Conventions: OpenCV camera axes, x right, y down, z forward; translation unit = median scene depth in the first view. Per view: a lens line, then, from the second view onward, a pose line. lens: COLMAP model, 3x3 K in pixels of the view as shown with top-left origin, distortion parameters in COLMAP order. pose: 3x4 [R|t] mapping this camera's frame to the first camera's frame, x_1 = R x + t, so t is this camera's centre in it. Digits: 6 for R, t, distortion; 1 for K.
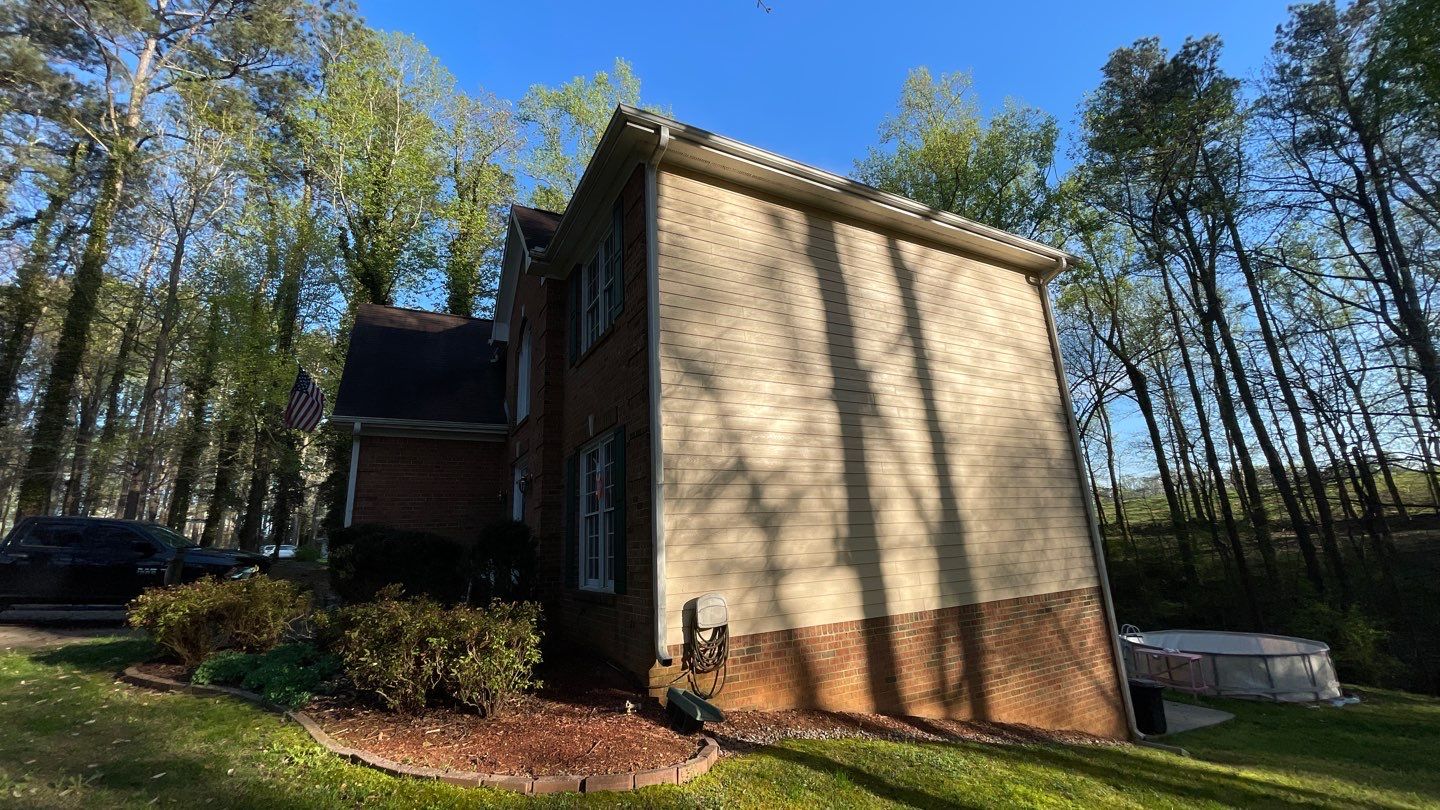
lens RADIAL K [[576.0, 0, 683.6], [0, 576.0, 401.7], [0, 0, 1]] dist [0.001961, -0.000634]
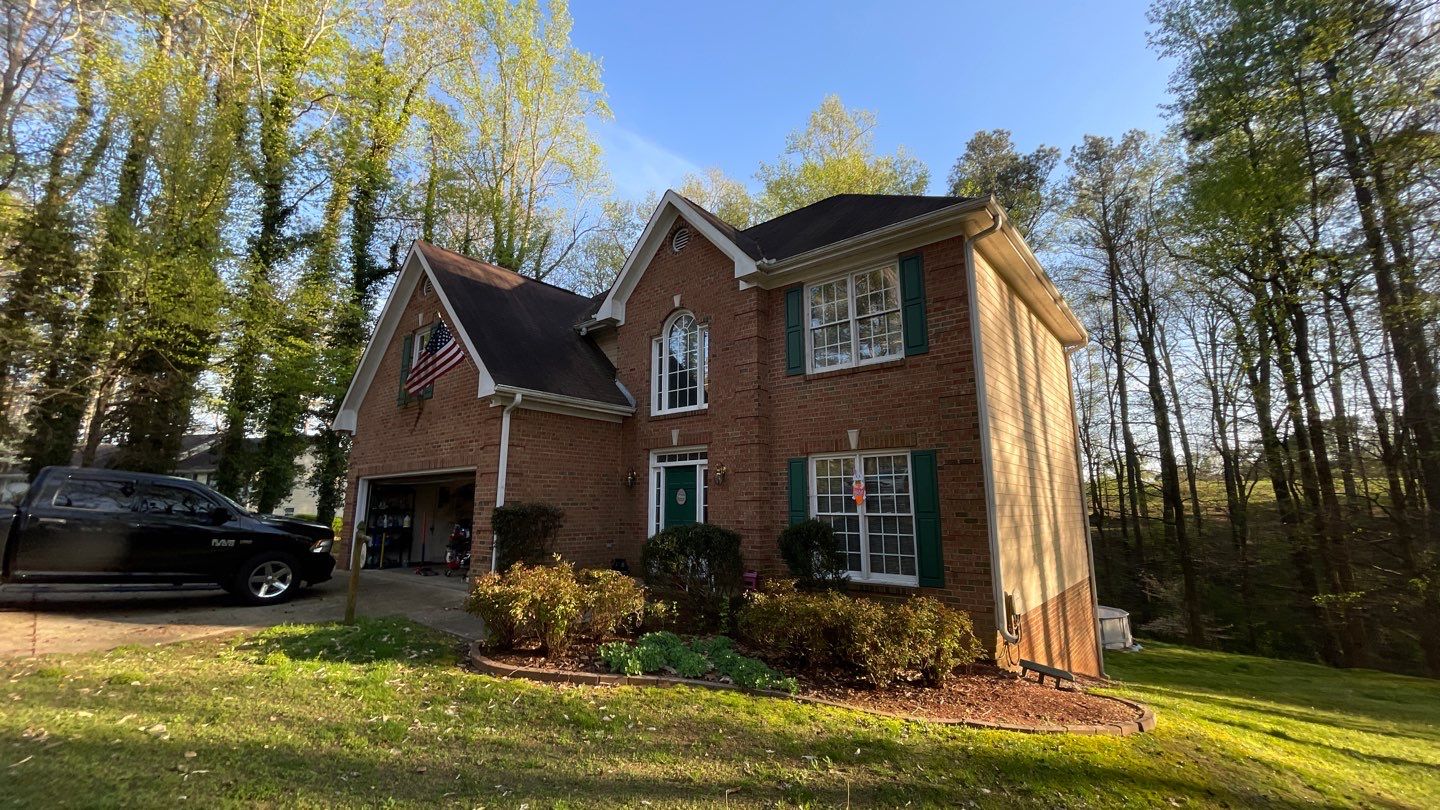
lens RADIAL K [[576.0, 0, 716.4], [0, 576.0, 402.1], [0, 0, 1]] dist [0.001961, -0.000634]
pose [[0.929639, 0.115013, 0.350061, -0.749557], [-0.134434, 0.990418, 0.031607, -0.029216], [-0.343071, -0.076443, 0.936194, 0.018149]]
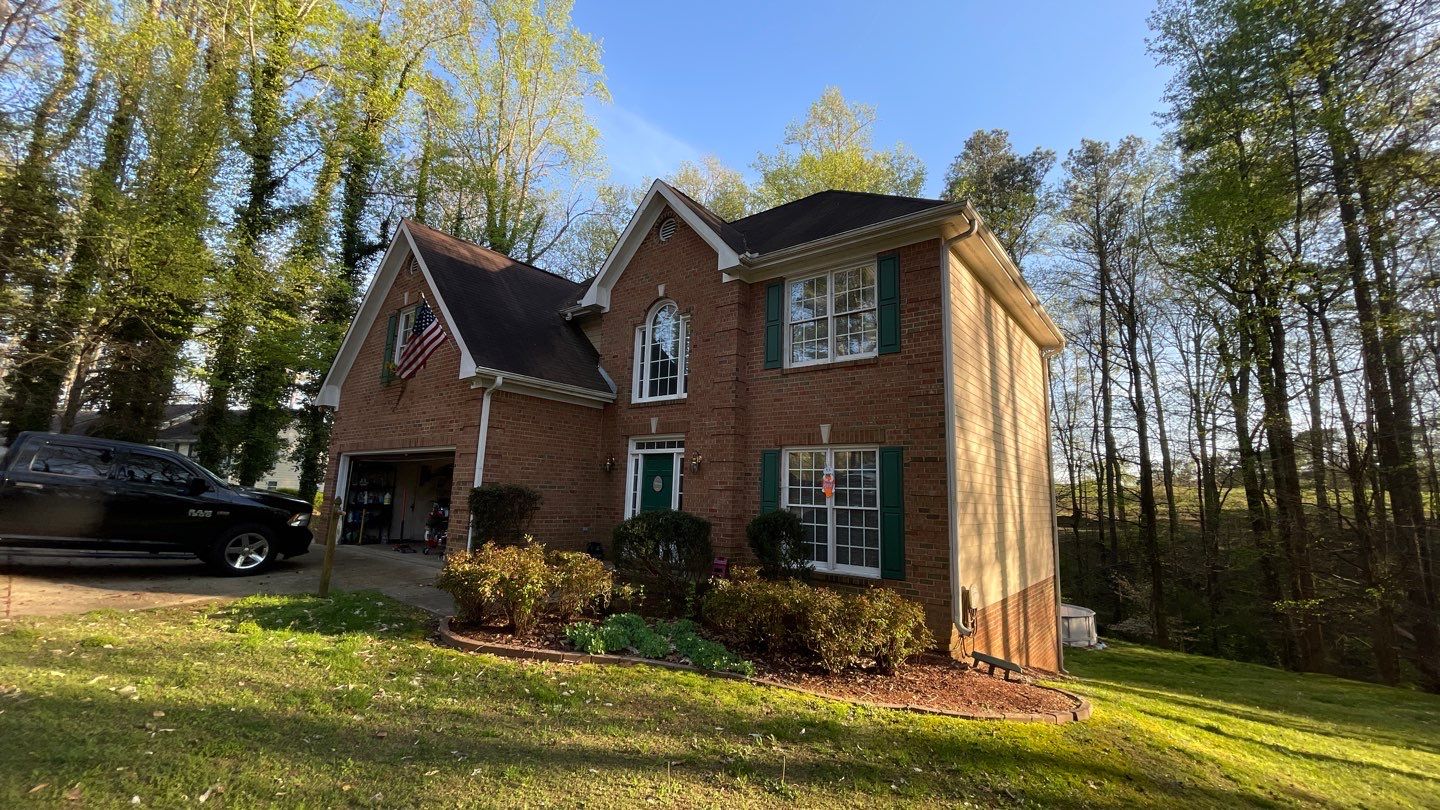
lens RADIAL K [[576.0, 0, 715.1], [0, 576.0, 401.3], [0, 0, 1]] dist [0.001961, -0.000634]
pose [[0.919930, 0.143245, 0.364980, -0.732327], [-0.171867, 0.983998, 0.046997, -0.037070], [-0.352408, -0.105962, 0.929828, -0.010146]]
